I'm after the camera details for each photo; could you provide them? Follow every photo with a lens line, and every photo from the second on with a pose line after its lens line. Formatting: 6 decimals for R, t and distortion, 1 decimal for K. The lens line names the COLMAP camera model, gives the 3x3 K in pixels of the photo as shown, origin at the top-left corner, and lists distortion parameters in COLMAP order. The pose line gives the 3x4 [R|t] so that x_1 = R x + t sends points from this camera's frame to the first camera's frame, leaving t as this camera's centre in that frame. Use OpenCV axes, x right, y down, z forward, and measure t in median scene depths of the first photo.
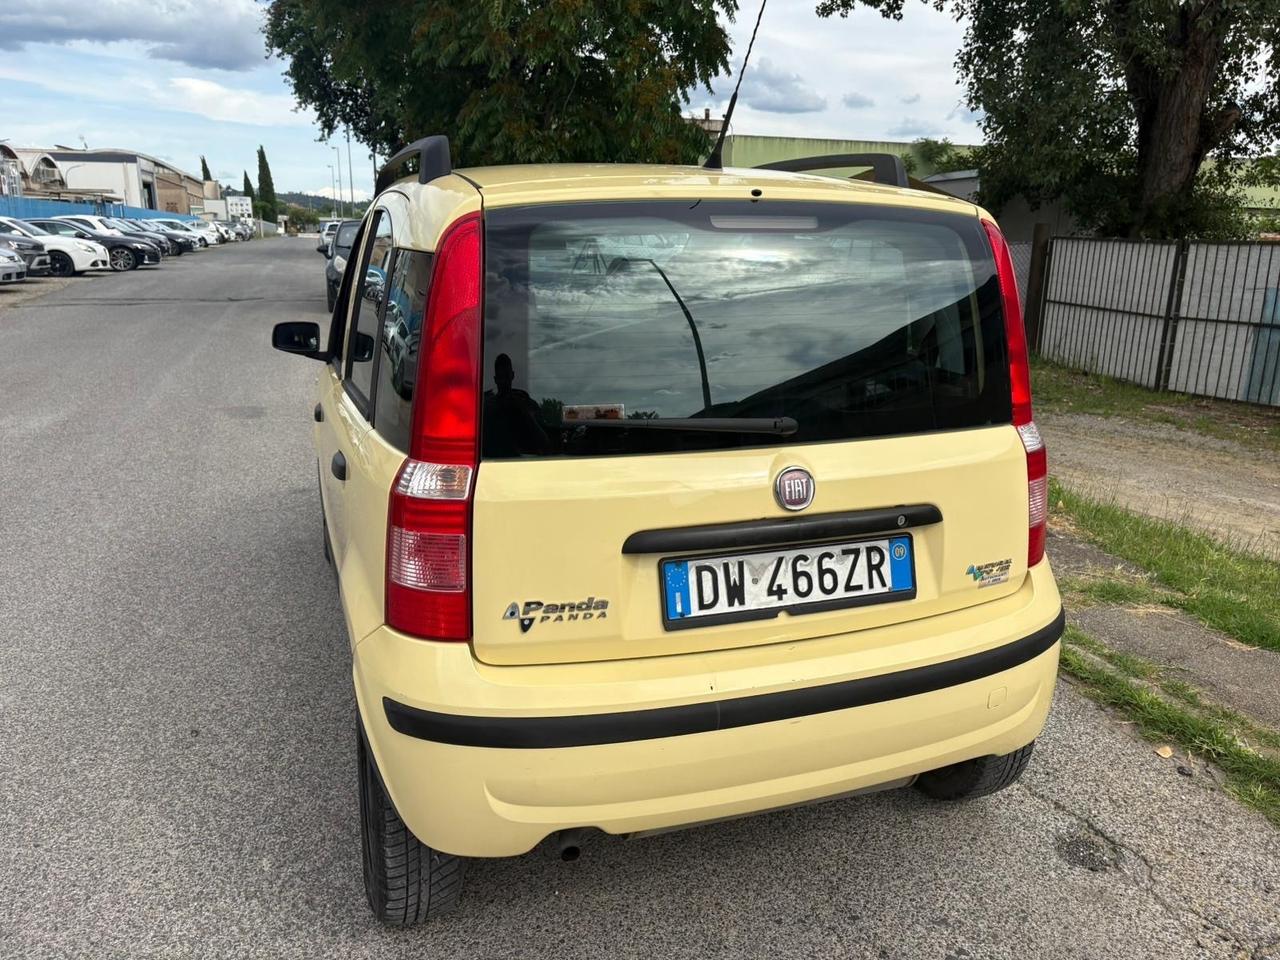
lens RADIAL K [[972.2, 0, 646.5], [0, 972.2, 482.2], [0, 0, 1]] dist [0.048563, -0.056285]
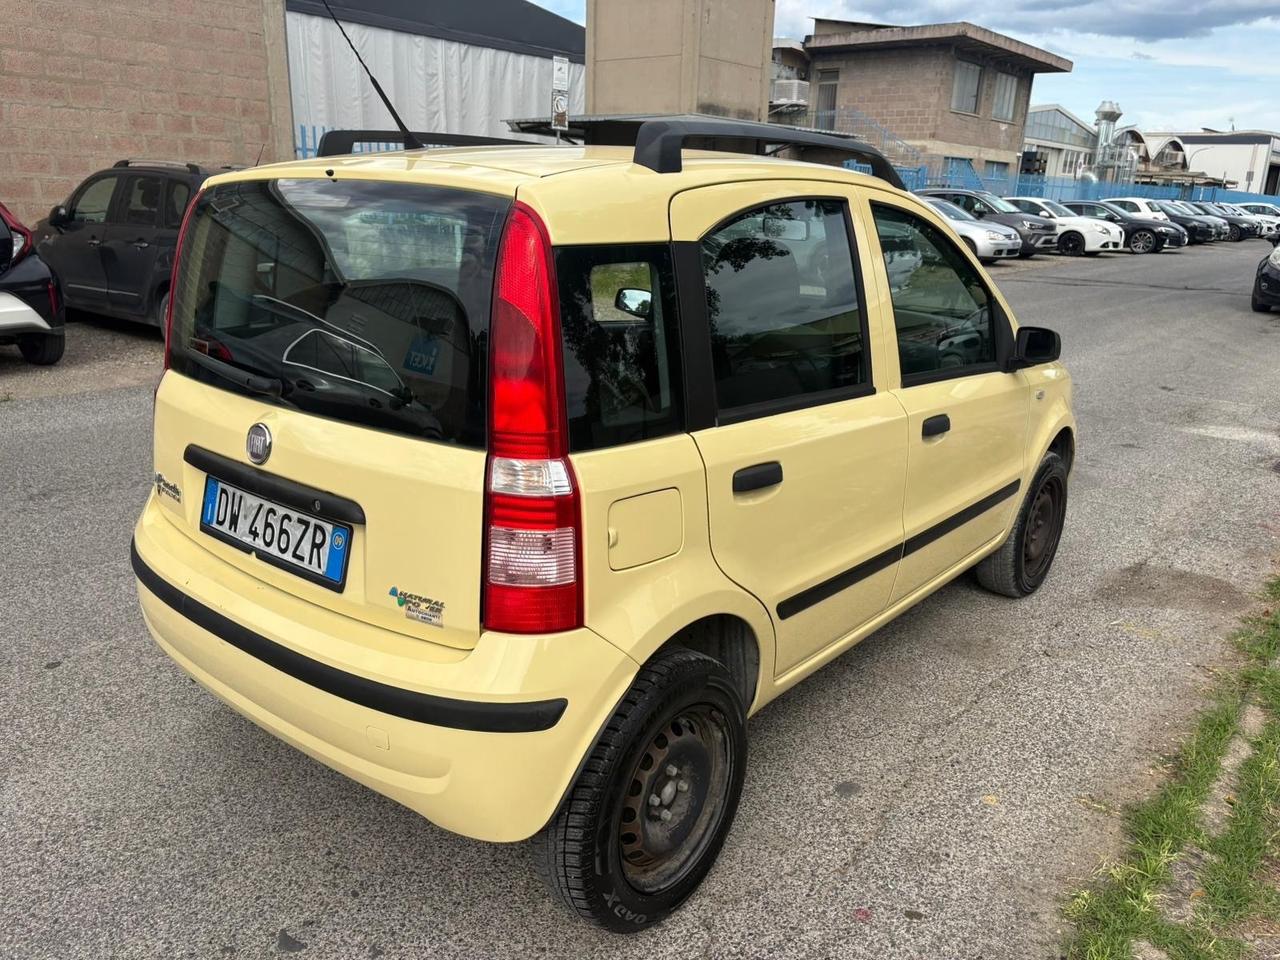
lens RADIAL K [[972.2, 0, 640.2], [0, 972.2, 483.1], [0, 0, 1]] dist [0.048563, -0.056285]
pose [[0.514979, 0.247632, -0.820655, 1.002523], [-0.233760, 0.961648, 0.143487, -0.163301], [0.824714, 0.117944, 0.553115, 0.582987]]
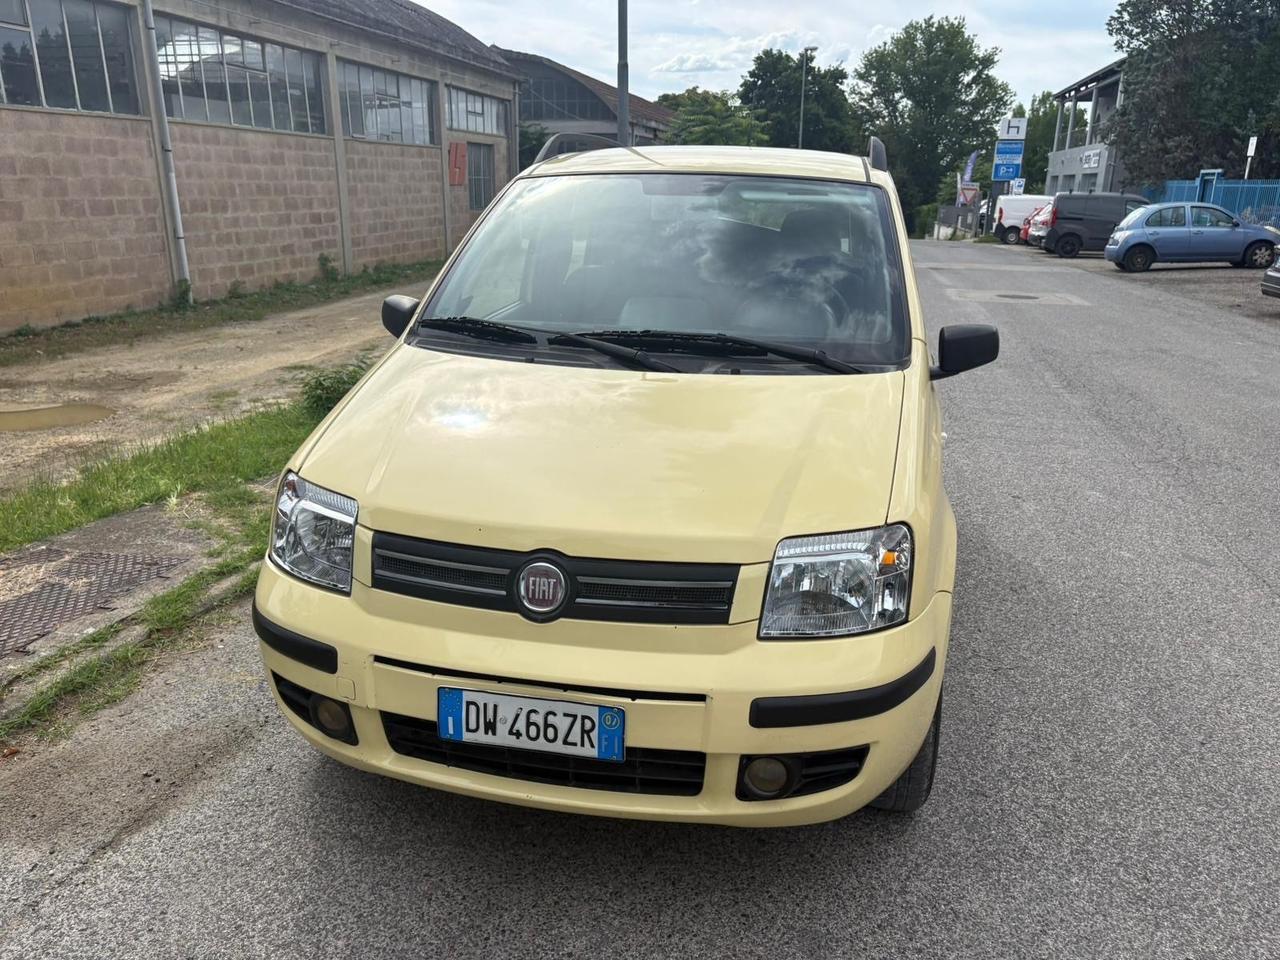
lens RADIAL K [[972.2, 0, 643.3], [0, 972.2, 482.7], [0, 0, 1]] dist [0.048563, -0.056285]
pose [[-0.847248, -0.178313, 0.500375, -0.826471], [0.105022, 0.867153, 0.486843, -0.685808], [-0.520712, 0.465027, -0.715967, 2.621769]]
